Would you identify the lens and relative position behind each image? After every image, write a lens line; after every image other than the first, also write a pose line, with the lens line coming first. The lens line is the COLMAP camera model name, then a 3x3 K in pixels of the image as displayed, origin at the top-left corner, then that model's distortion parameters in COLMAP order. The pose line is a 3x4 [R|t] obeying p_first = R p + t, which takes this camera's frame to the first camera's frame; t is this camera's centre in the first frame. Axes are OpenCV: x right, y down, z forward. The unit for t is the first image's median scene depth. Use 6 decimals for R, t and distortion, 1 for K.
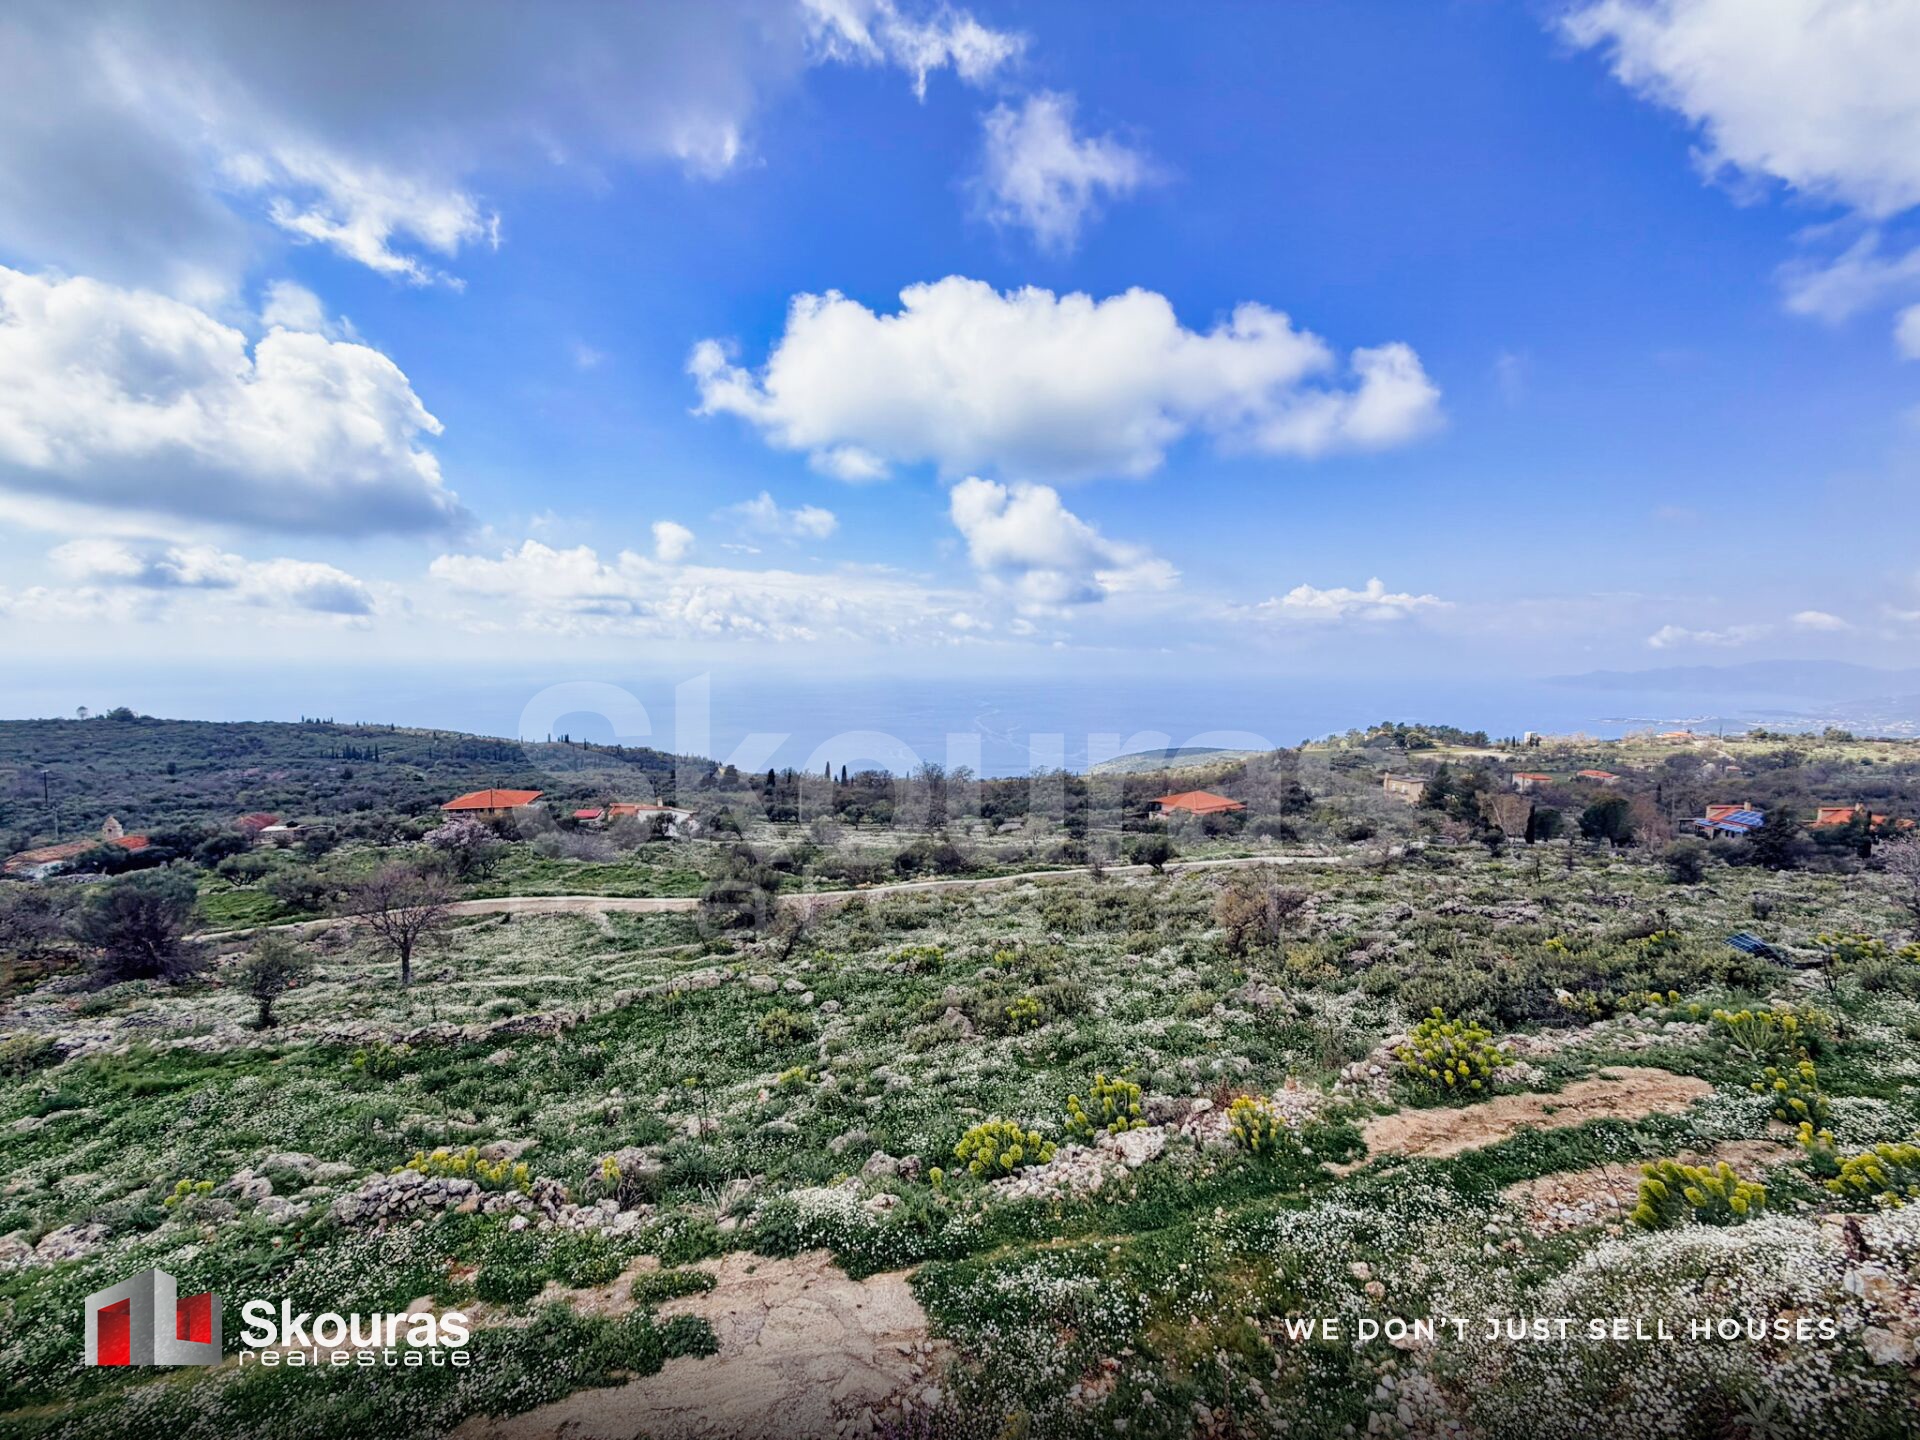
lens RADIAL K [[763.3, 0, 955.5], [0, 763.3, 721.8], [0, 0, 1]] dist [-0.000426, 0.000172]
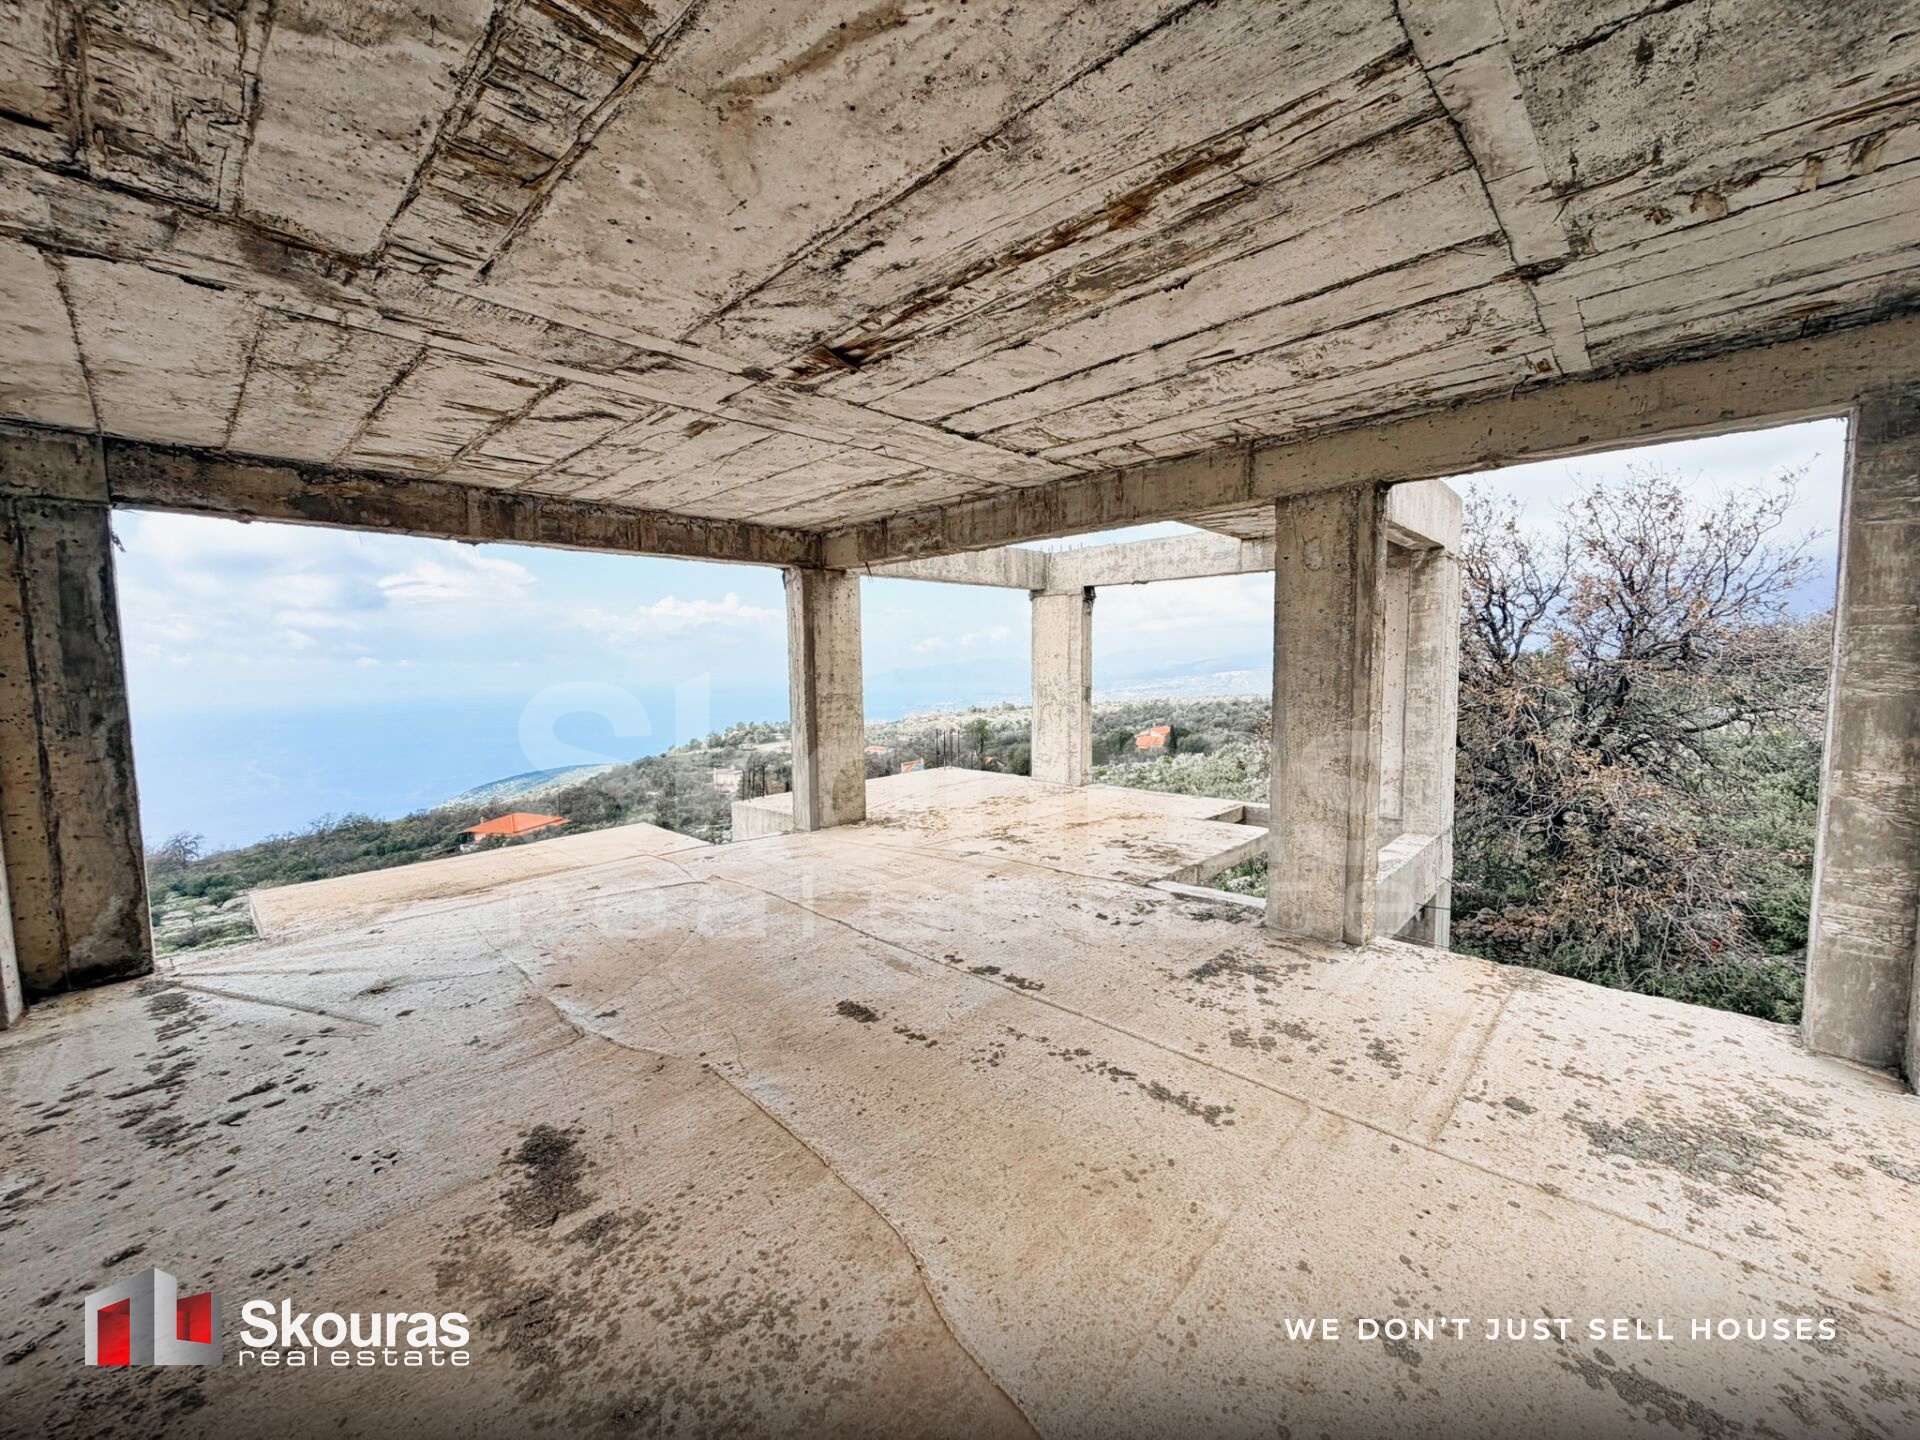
lens RADIAL K [[763.3, 0, 955.5], [0, 763.3, 721.8], [0, 0, 1]] dist [-0.000426, 0.000172]
pose [[0.712124, -0.082775, 0.697157, 0.368441], [0.091938, 0.995469, 0.024282, 0.038171], [-0.696008, 0.046803, 0.716507, -0.351413]]
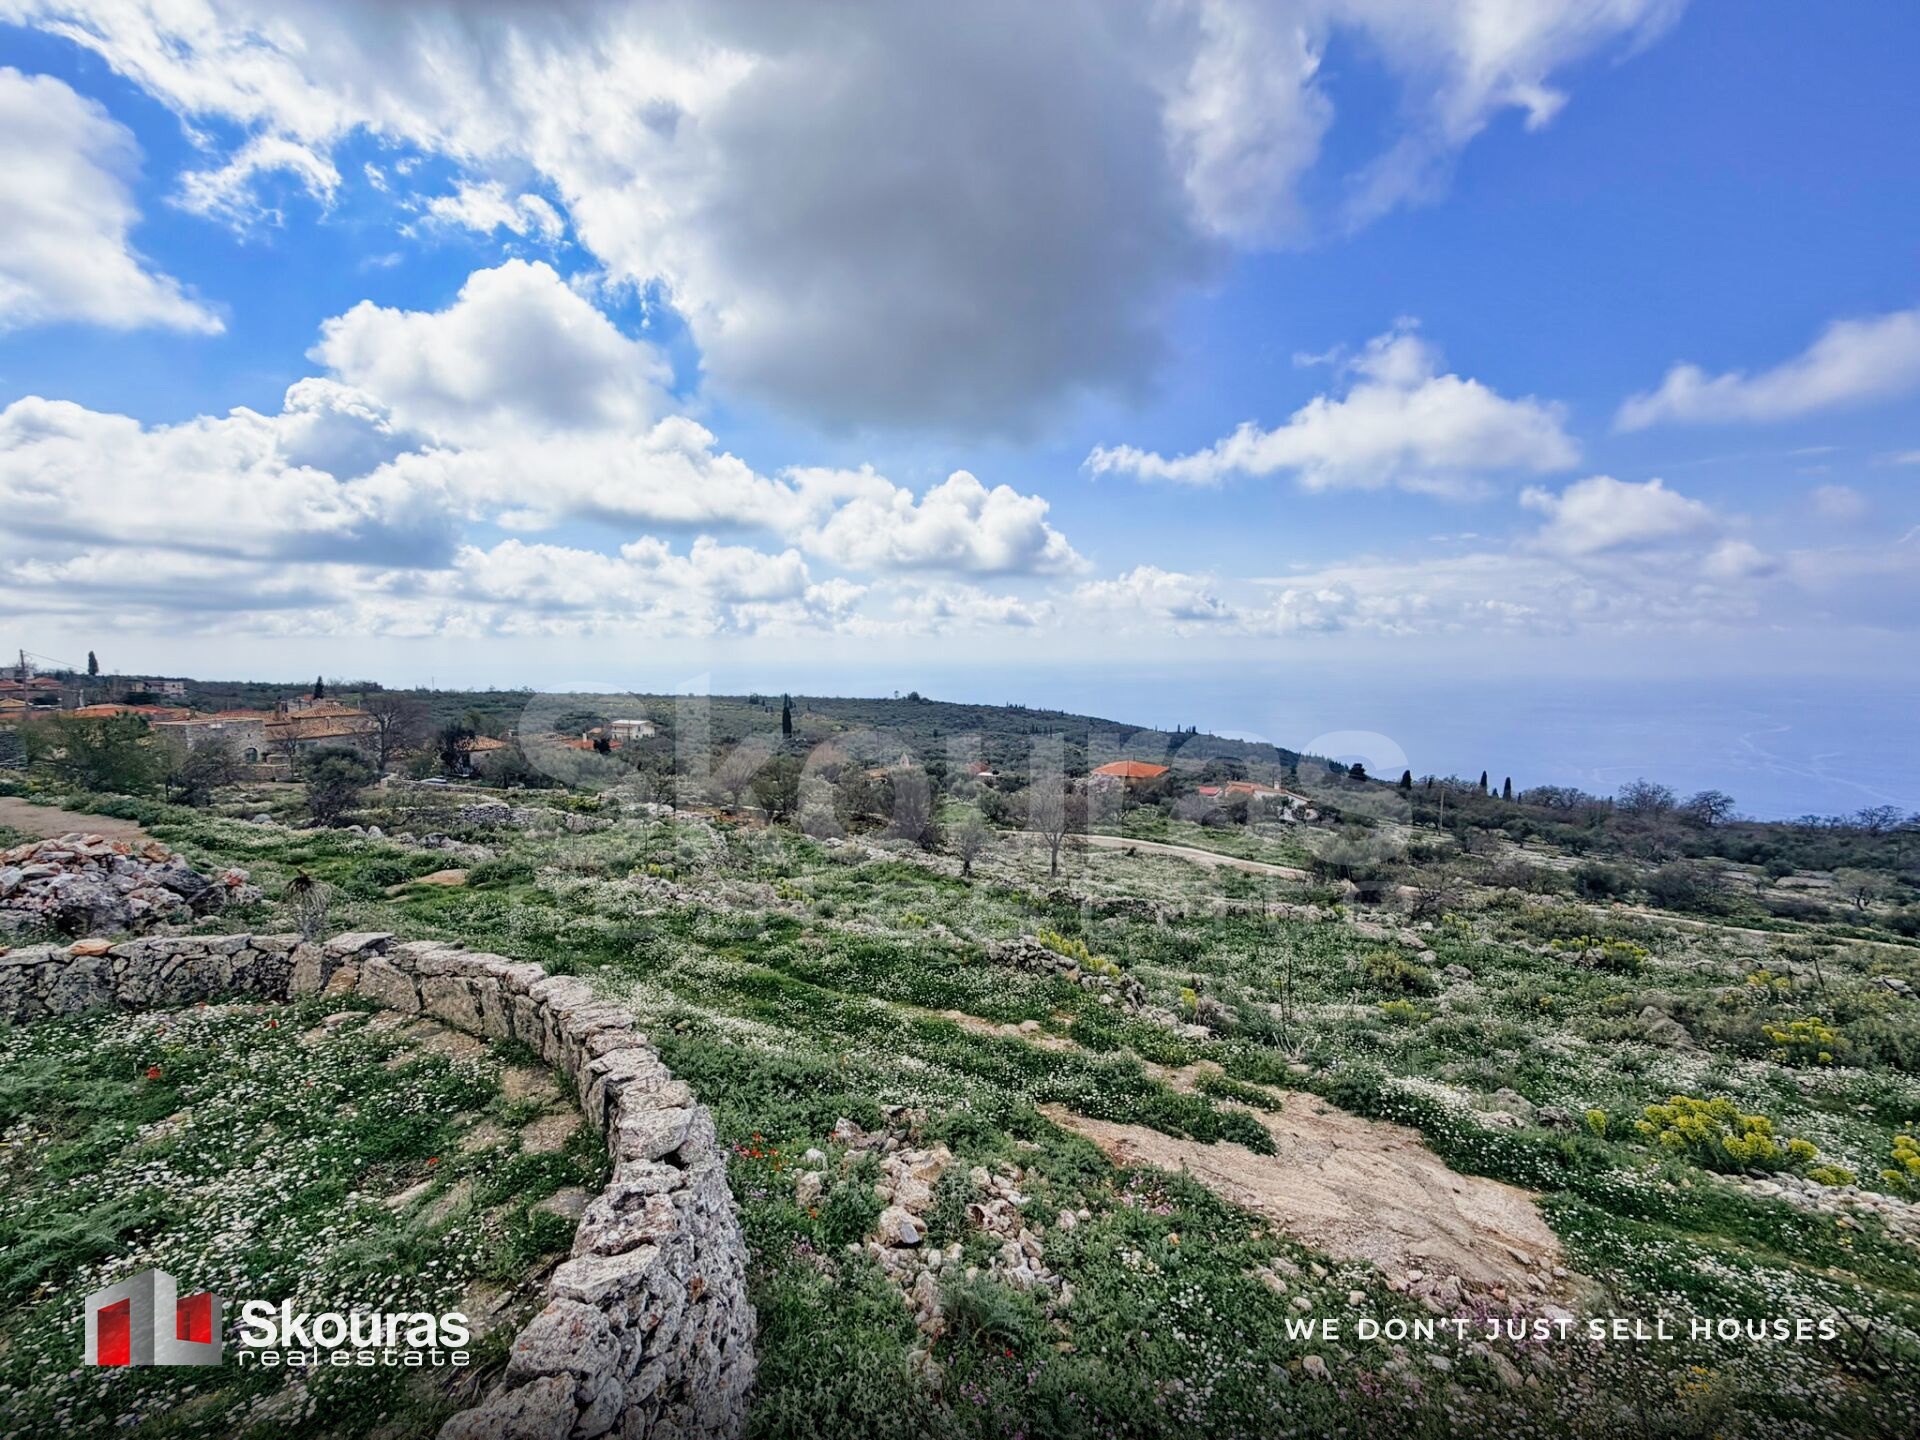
lens RADIAL K [[763.3, 0, 955.5], [0, 763.3, 721.8], [0, 0, 1]] dist [-0.000426, 0.000172]
pose [[0.713022, 0.046861, -0.699574, 0.014869], [-0.045726, 0.998748, 0.020297, 0.112927], [0.699649, 0.017516, 0.714272, 0.019563]]
